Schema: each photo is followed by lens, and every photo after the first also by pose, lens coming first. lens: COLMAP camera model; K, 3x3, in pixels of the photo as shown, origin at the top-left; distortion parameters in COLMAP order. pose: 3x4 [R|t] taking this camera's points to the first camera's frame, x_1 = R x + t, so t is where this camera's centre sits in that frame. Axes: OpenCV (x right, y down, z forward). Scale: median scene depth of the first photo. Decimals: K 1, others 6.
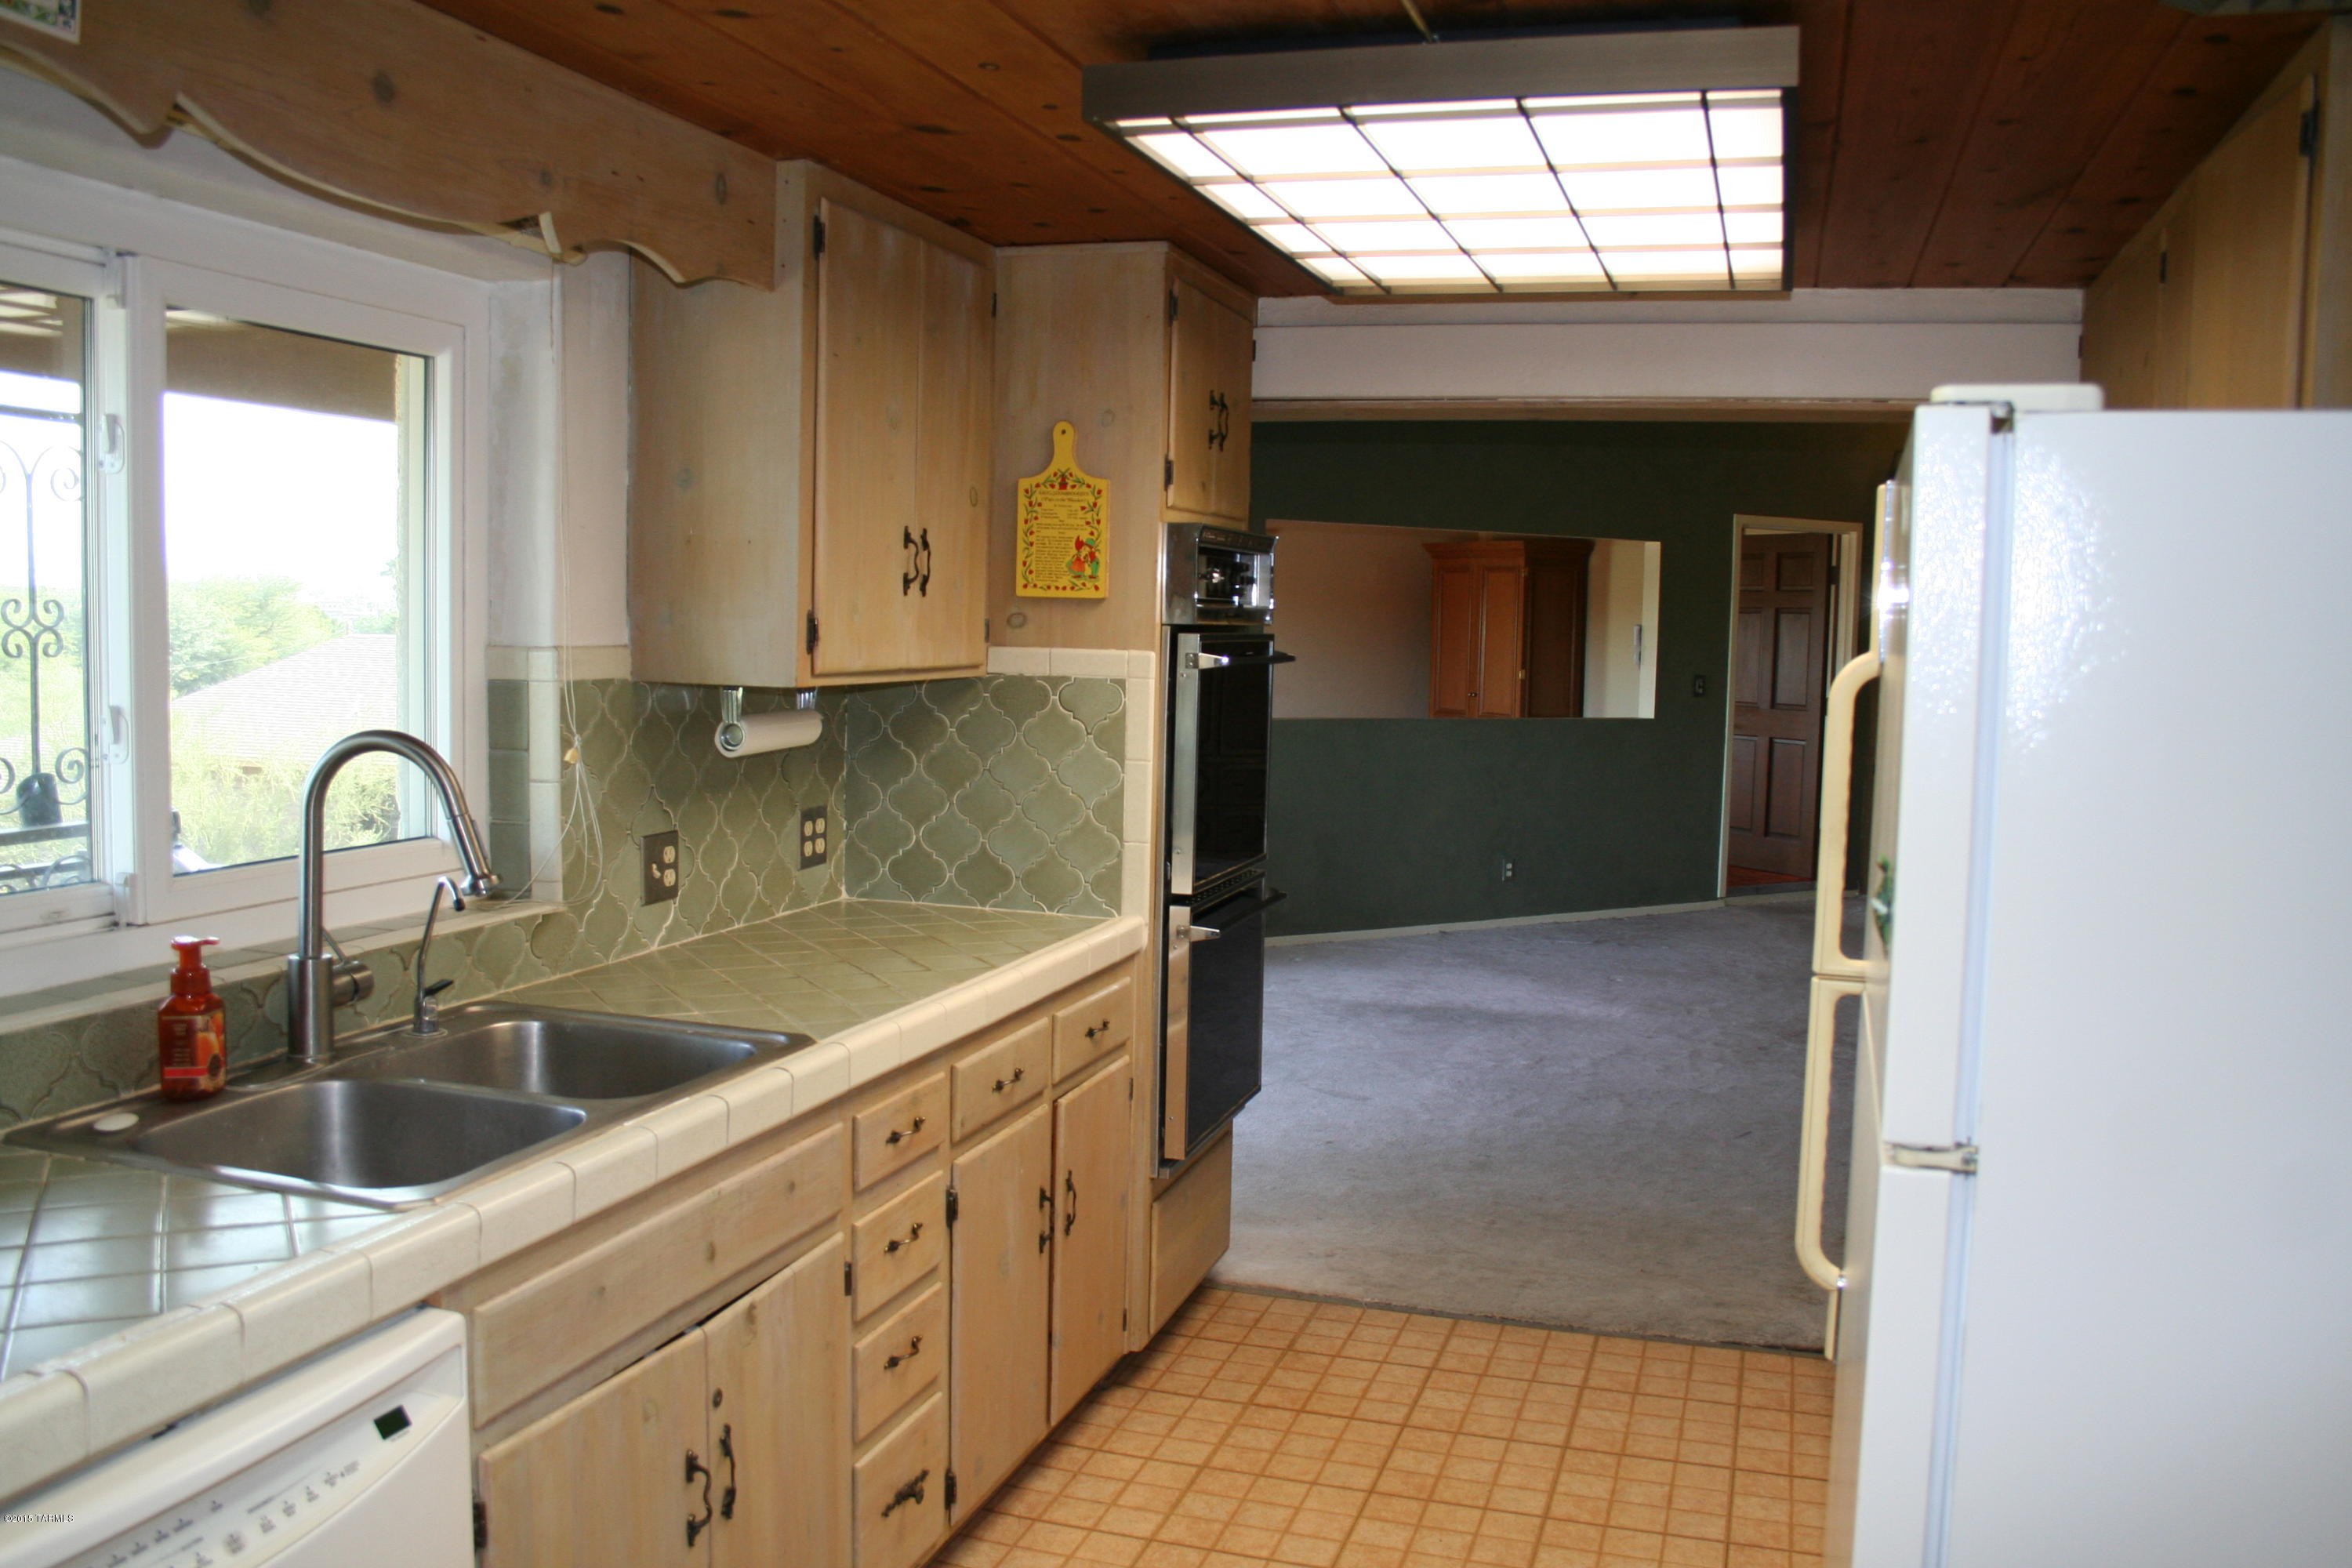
lens RADIAL K [[1977.5, 0, 1170.1], [0, 1977.5, 784.4], [0, 0, 1]] dist [-0.152664, 0.124612]
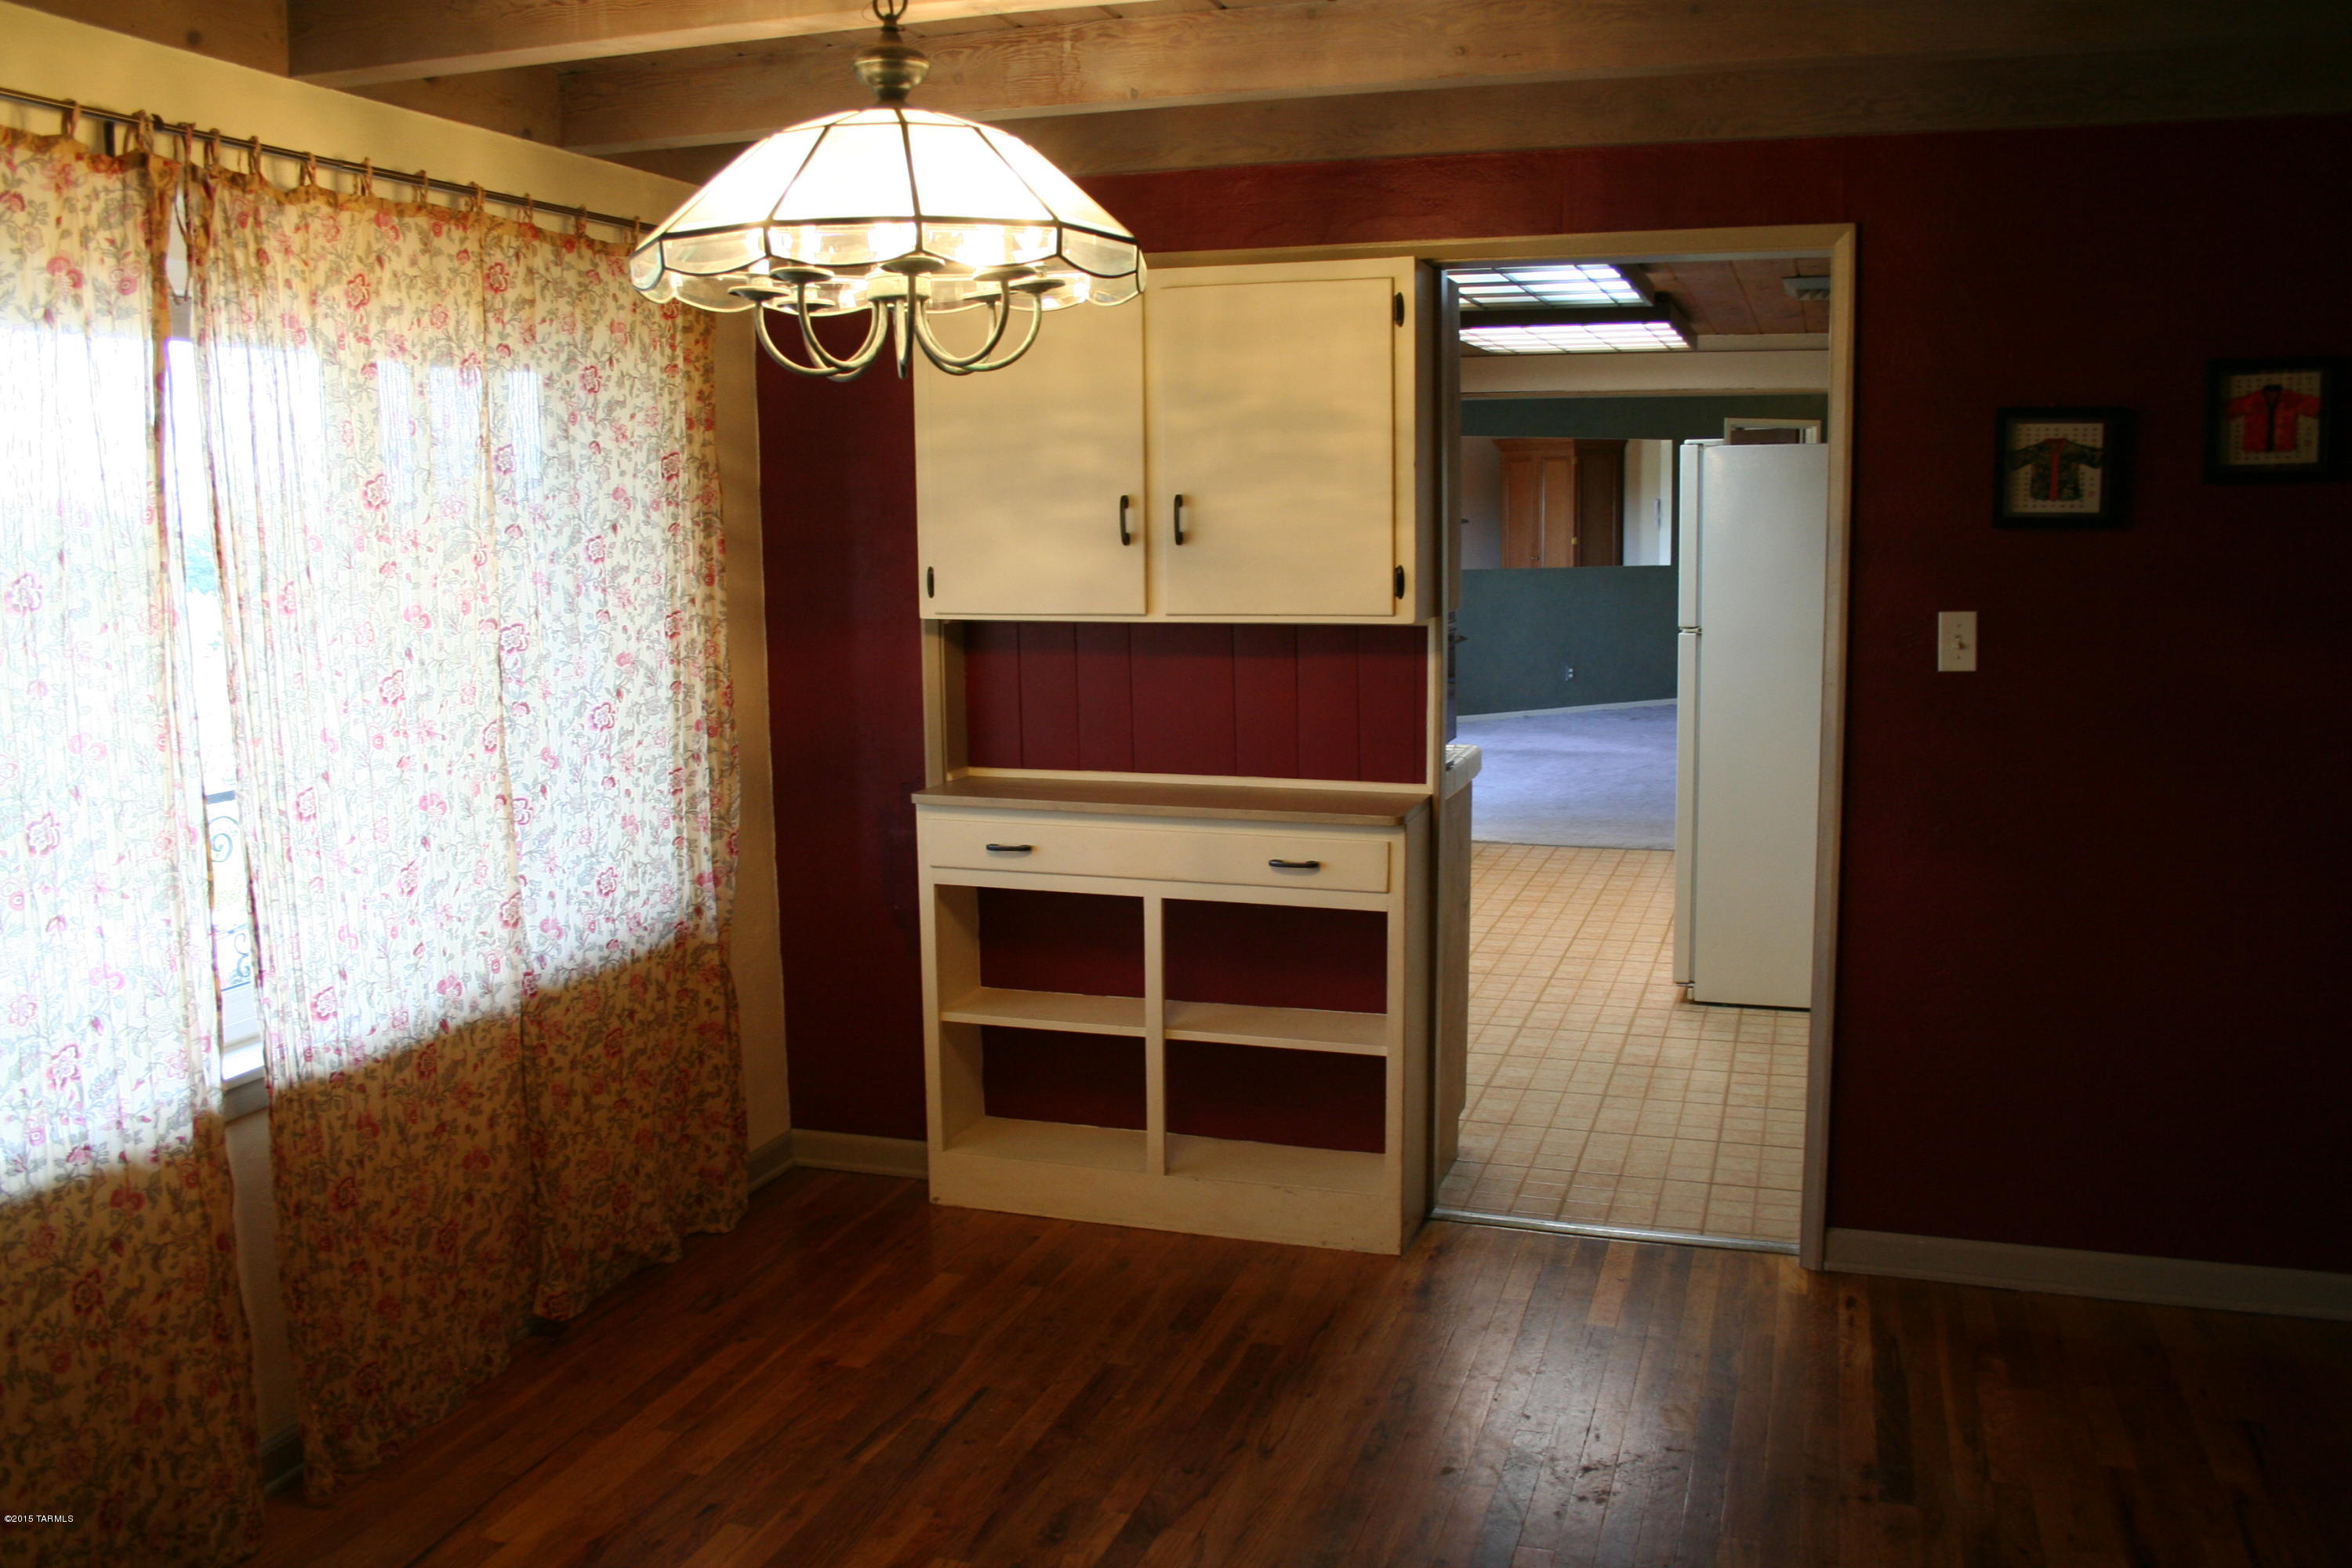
lens RADIAL K [[1977.5, 0, 1176.2], [0, 1977.5, 785.7], [0, 0, 1]] dist [-0.152664, 0.124612]
pose [[0.999263, -0.030428, -0.023408, -0.114435], [0.031692, 0.997945, 0.055685, 0.049641], [0.021665, -0.056386, 0.998174, -0.598708]]
